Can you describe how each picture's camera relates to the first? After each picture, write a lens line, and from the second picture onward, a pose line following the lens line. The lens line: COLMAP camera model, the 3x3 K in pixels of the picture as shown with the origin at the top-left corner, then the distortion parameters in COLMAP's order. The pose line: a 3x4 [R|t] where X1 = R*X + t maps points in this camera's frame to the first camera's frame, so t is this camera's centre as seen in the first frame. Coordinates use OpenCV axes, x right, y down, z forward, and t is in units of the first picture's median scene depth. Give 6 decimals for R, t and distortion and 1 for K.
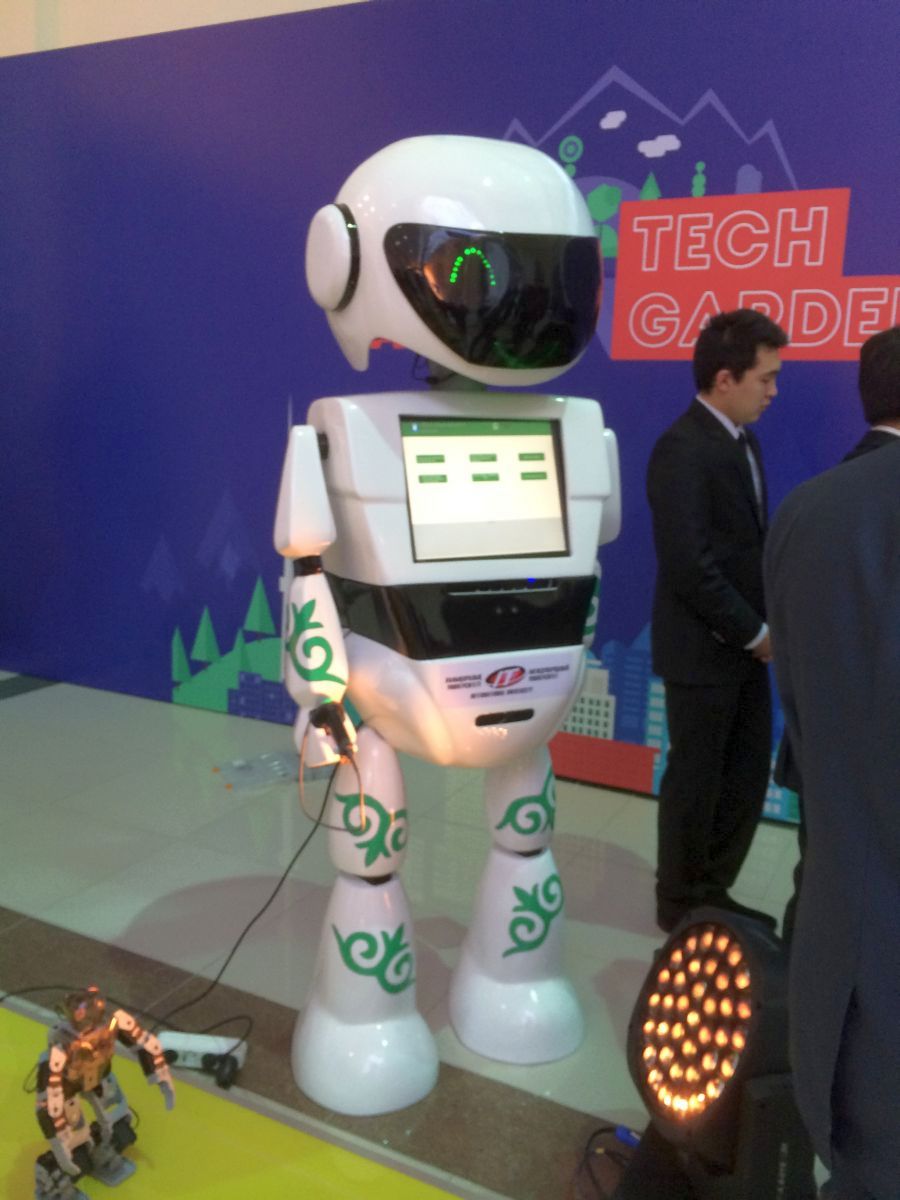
lens RADIAL K [[994.1, 0, 462.0], [0, 994.1, 598.5], [0, 0, 1]] dist [0.033277, -0.056777]
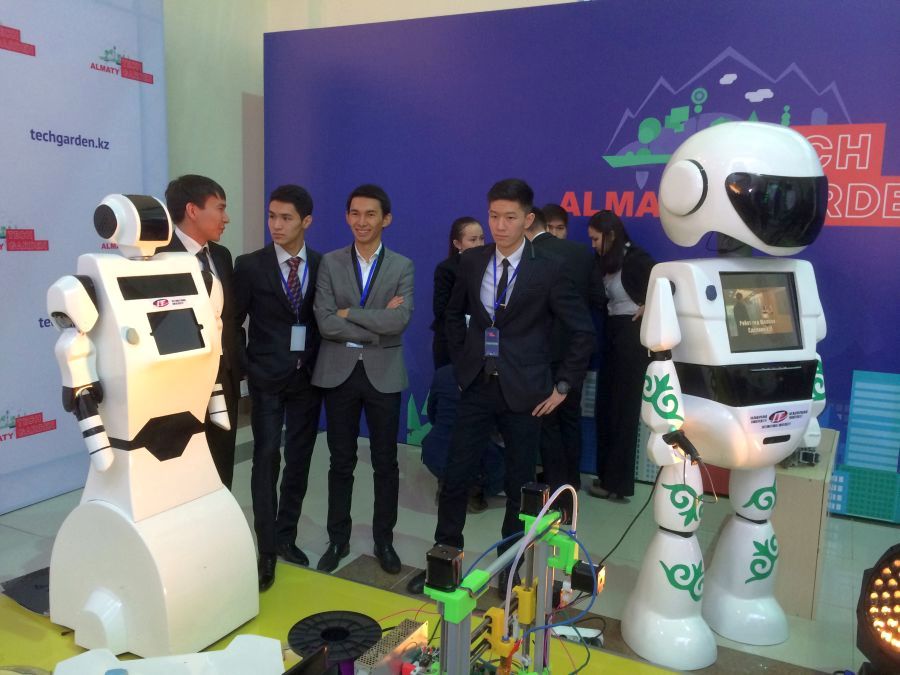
lens RADIAL K [[745.6, 0, 442.0], [0, 745.6, 341.7], [0, 0, 1]] dist [0.033277, -0.056777]
pose [[0.999977, -0.002983, -0.006031, -0.490556], [0.002699, 0.998912, -0.046558, 0.004707], [0.006164, 0.046540, 0.998897, -0.317921]]
